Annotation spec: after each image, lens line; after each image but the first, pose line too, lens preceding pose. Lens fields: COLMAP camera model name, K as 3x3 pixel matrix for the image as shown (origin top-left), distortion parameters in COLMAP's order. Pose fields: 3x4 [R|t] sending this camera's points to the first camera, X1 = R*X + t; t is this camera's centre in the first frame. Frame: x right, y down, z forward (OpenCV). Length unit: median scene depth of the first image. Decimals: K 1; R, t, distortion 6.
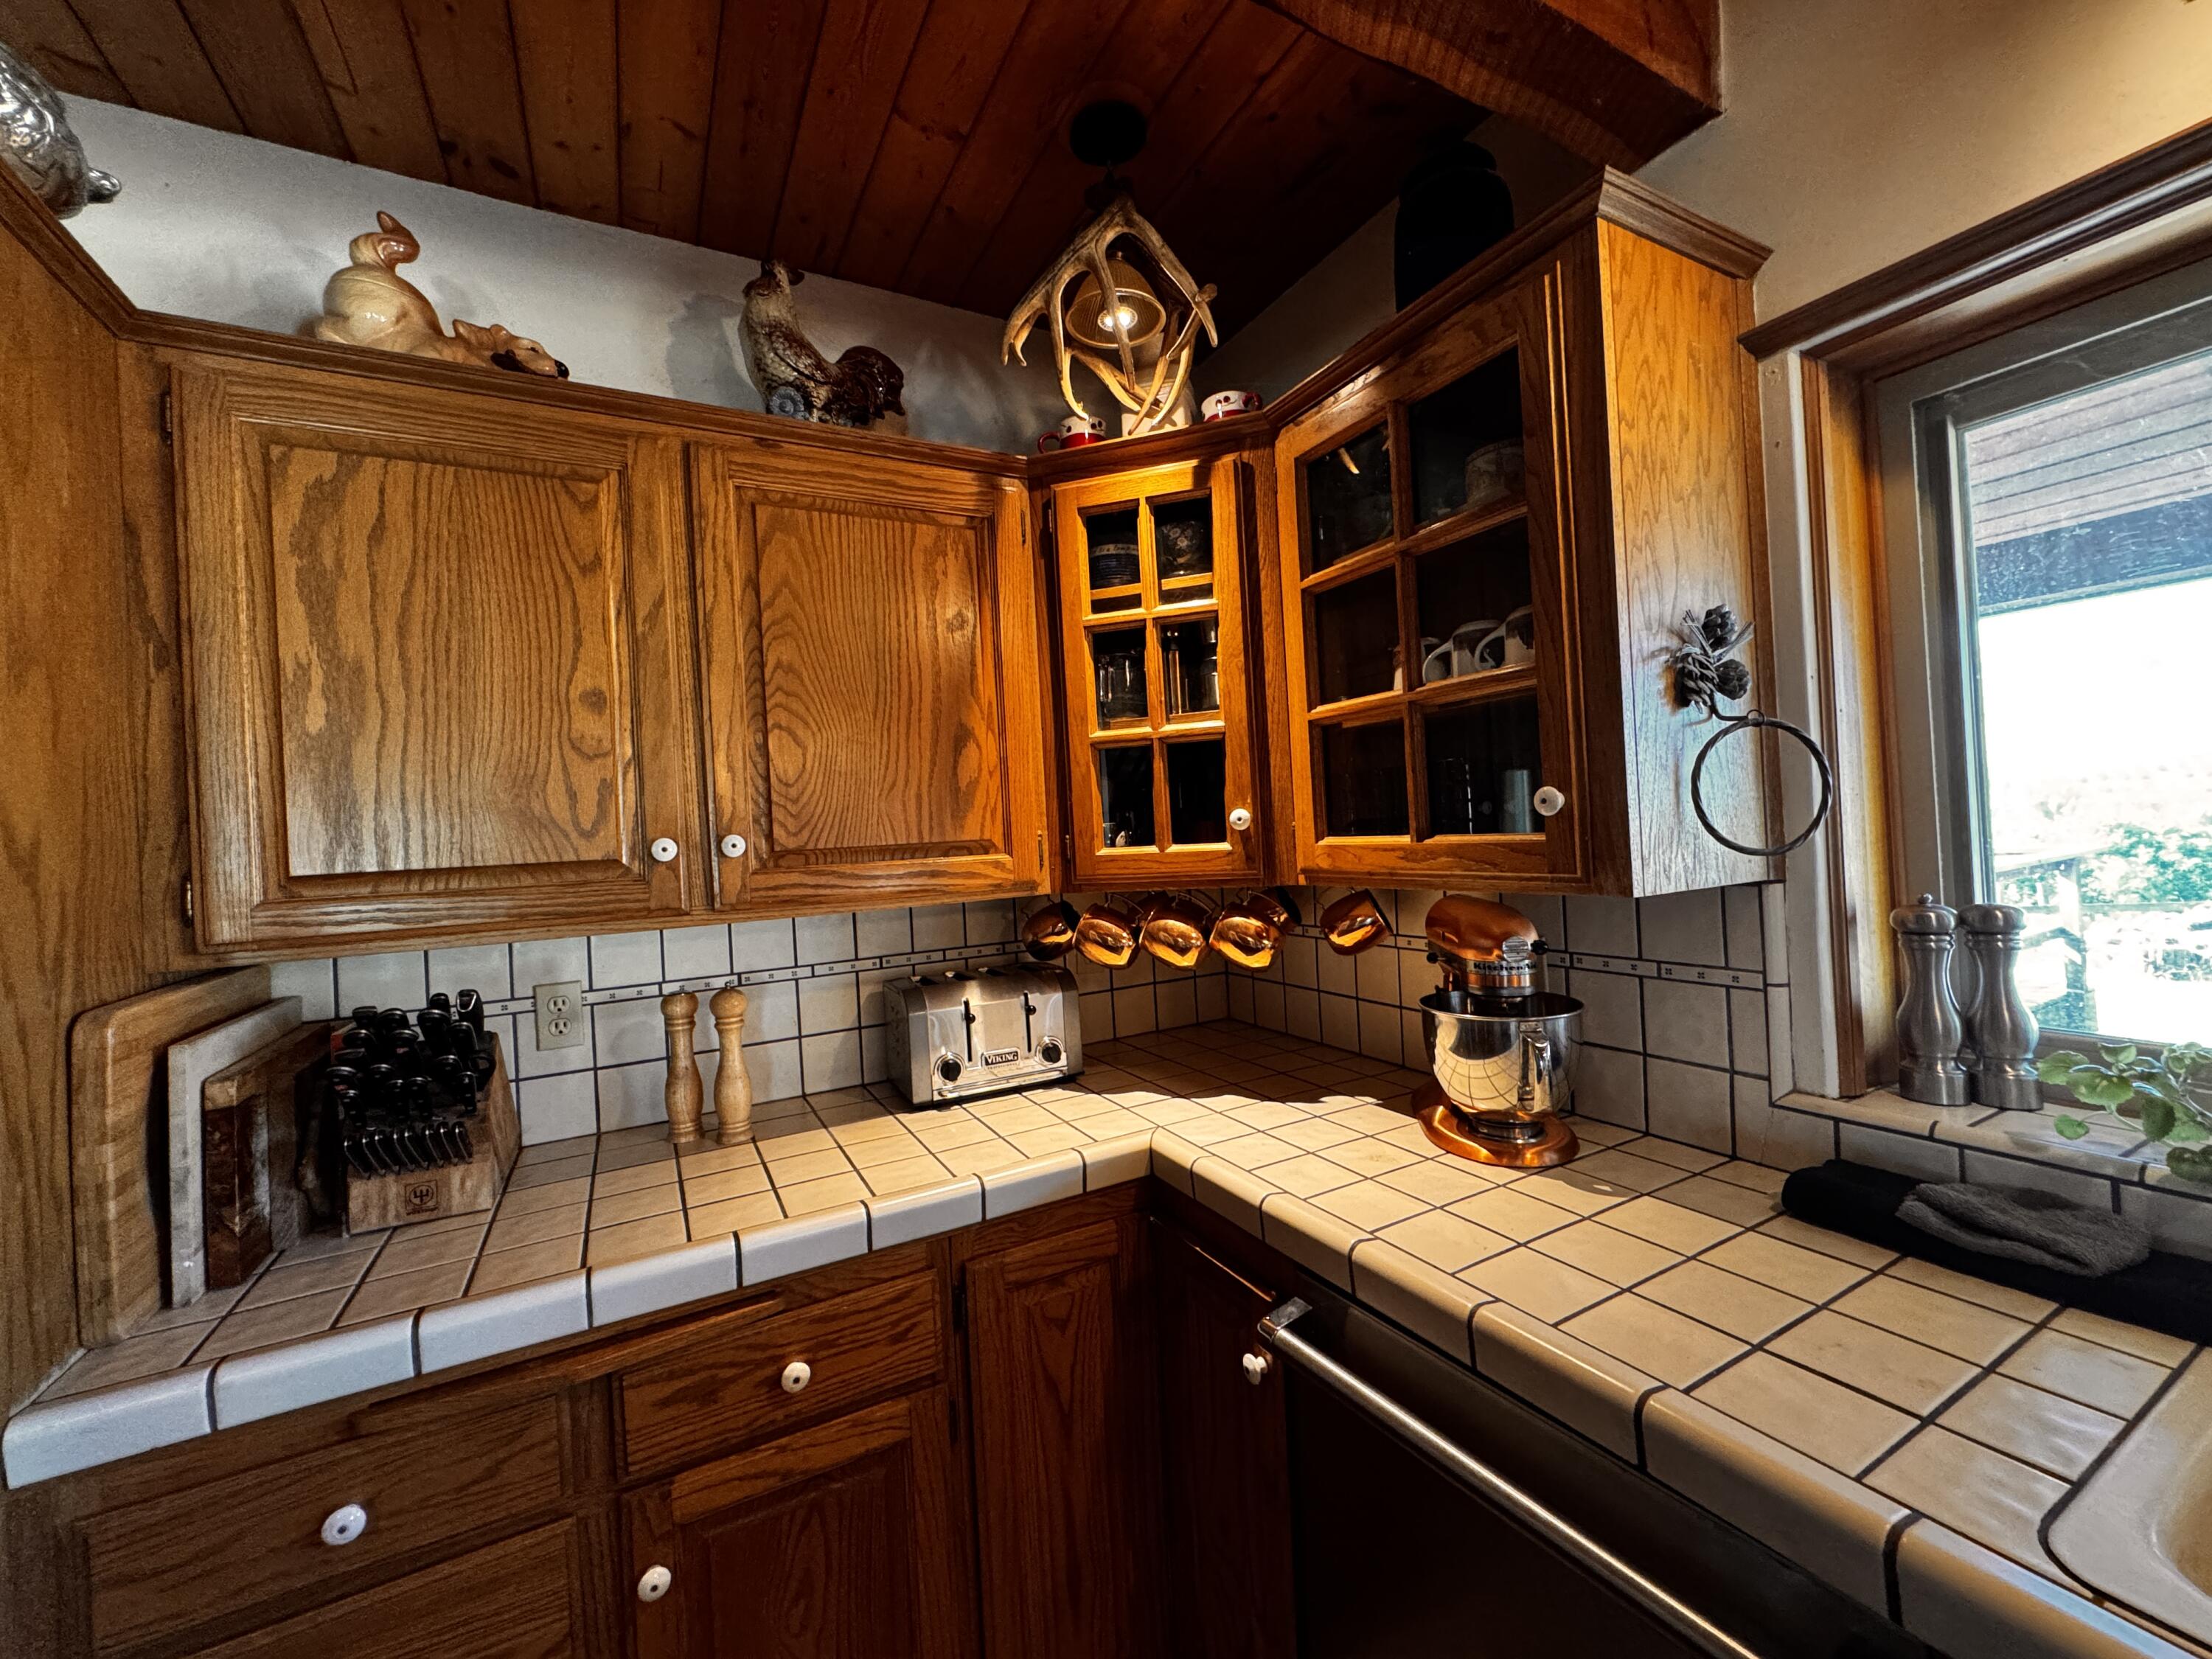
lens RADIAL K [[876.6, 0, 1106.0], [0, 876.6, 829.5], [0, 0, 1]] dist [-0.001980, 0.000220]
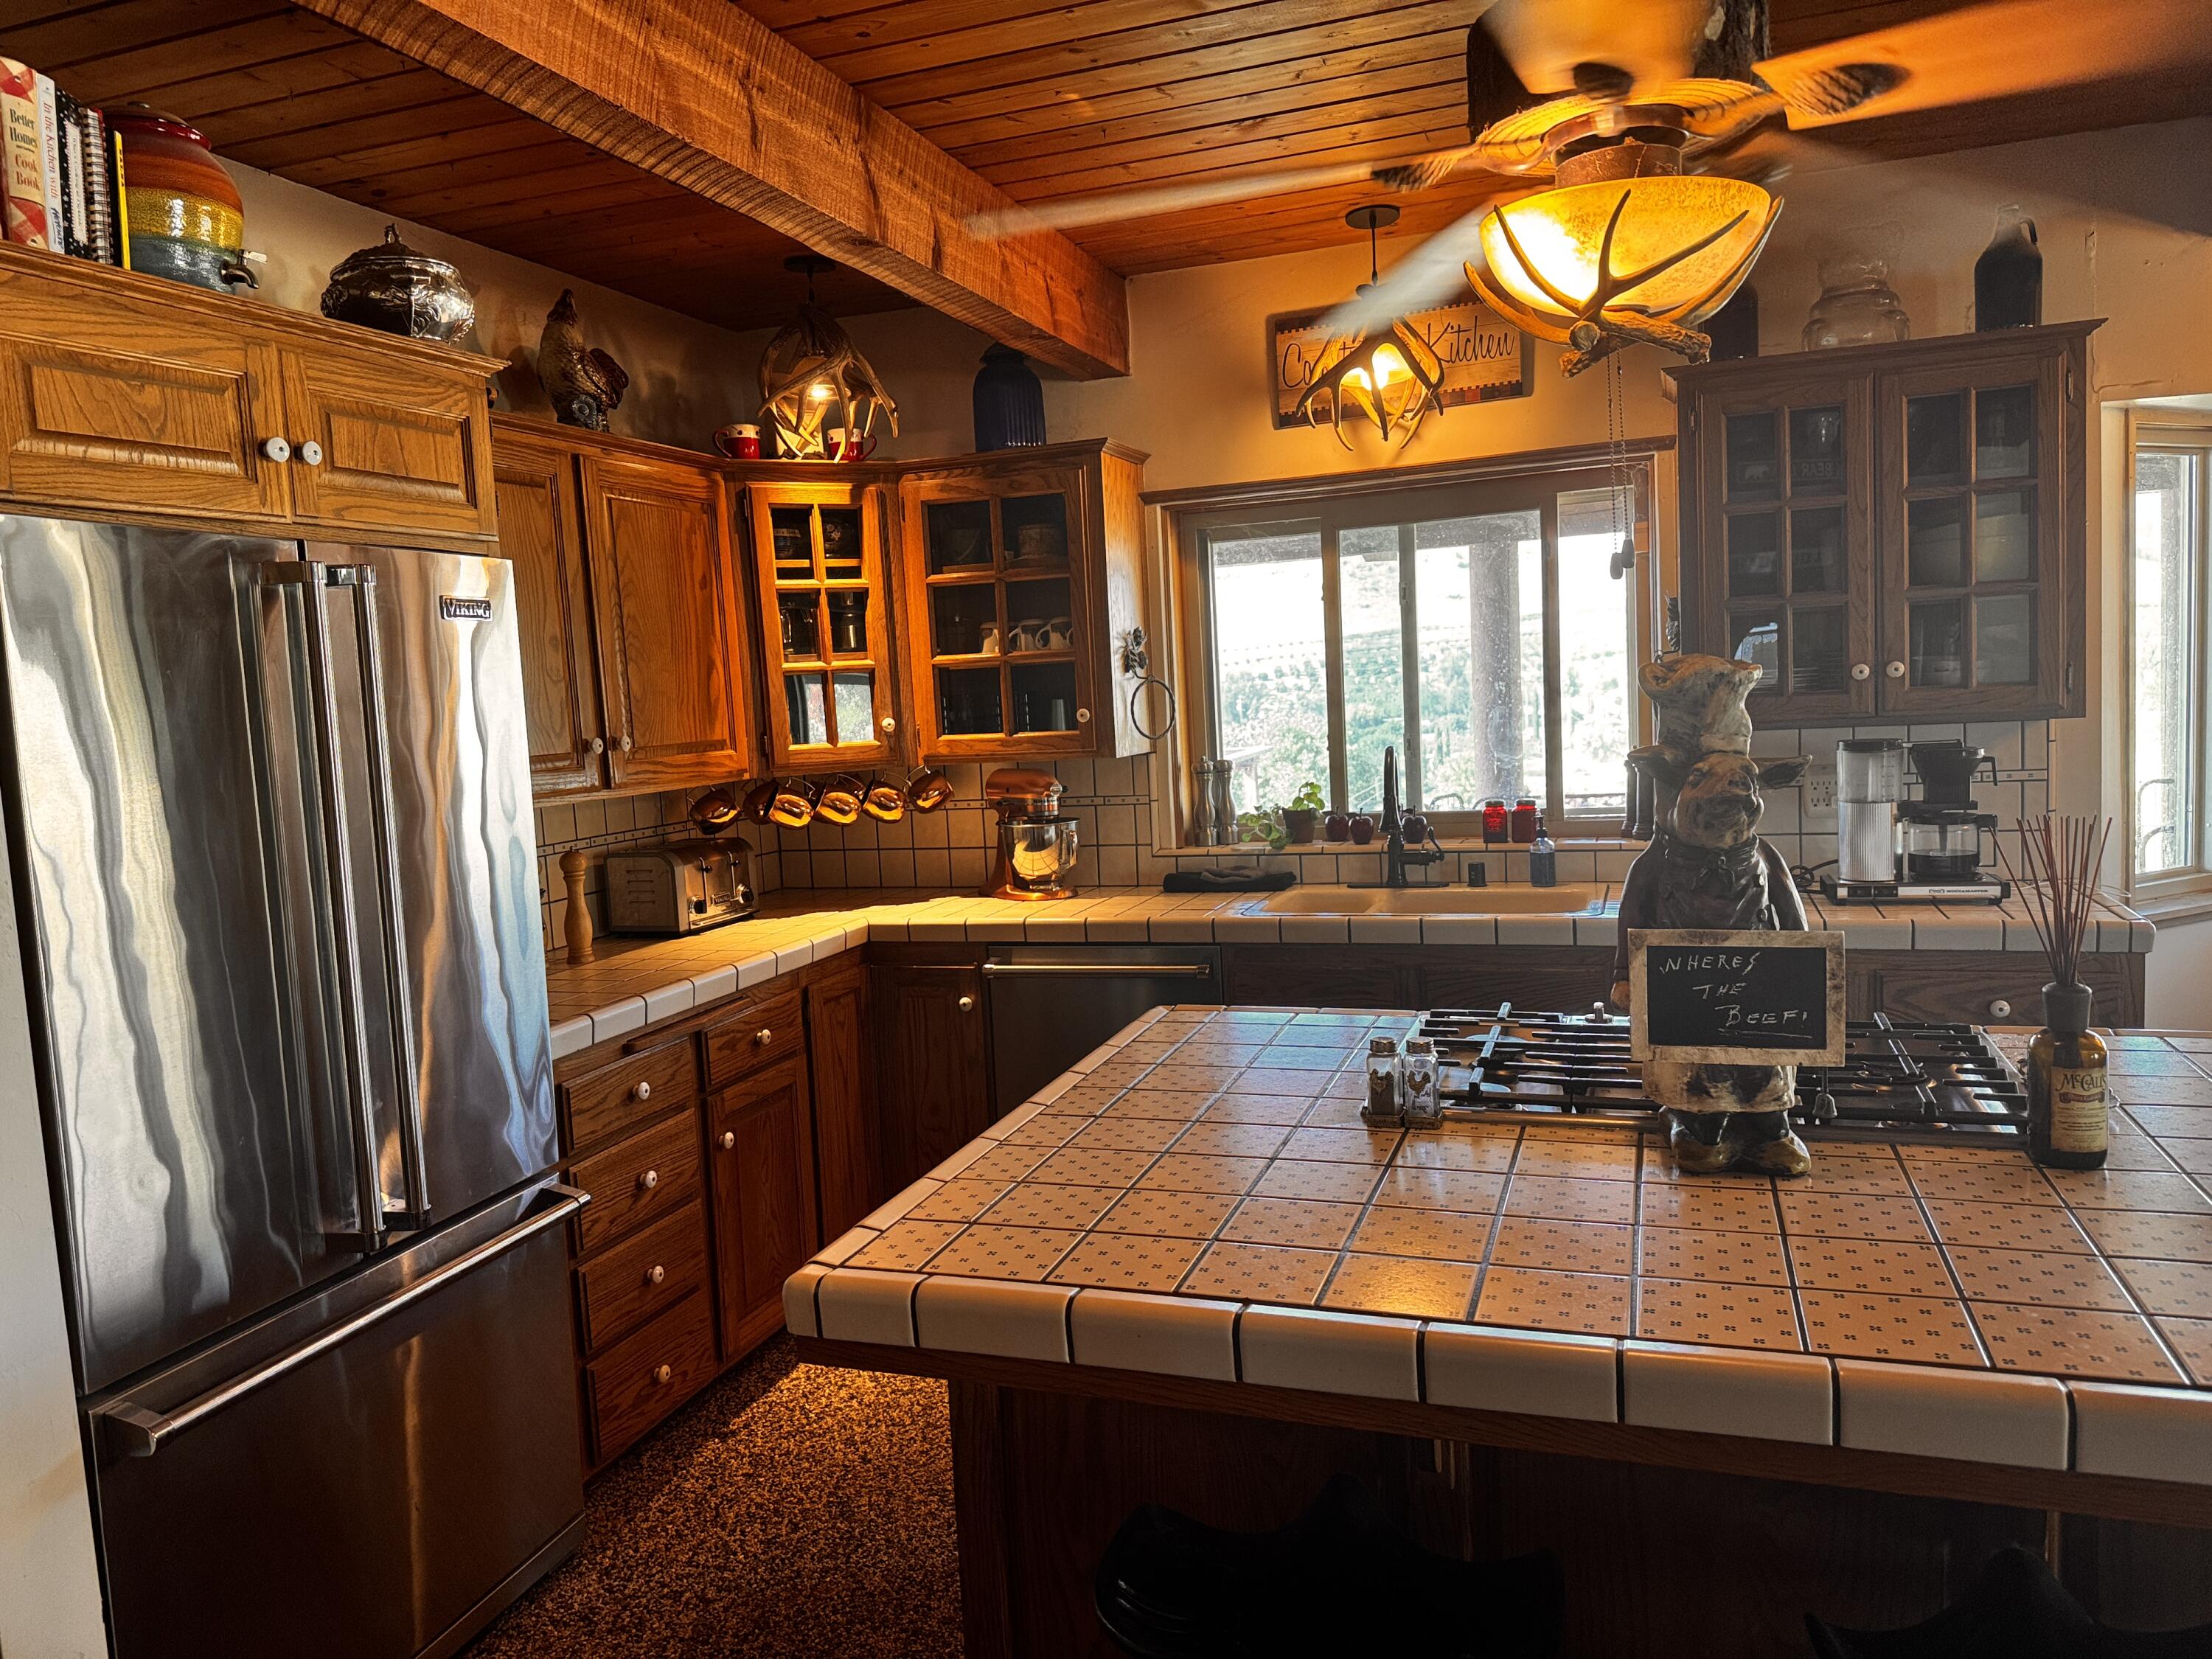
lens RADIAL K [[1547.5, 0, 1106.0], [0, 1547.5, 829.5], [0, 0, 1]] dist [0.071783, -0.088390]
pose [[0.739217, -0.048953, 0.671686, -1.512438], [0.012098, 0.998159, 0.059433, 0.016736], [-0.673359, -0.035808, 0.738448, -1.393692]]
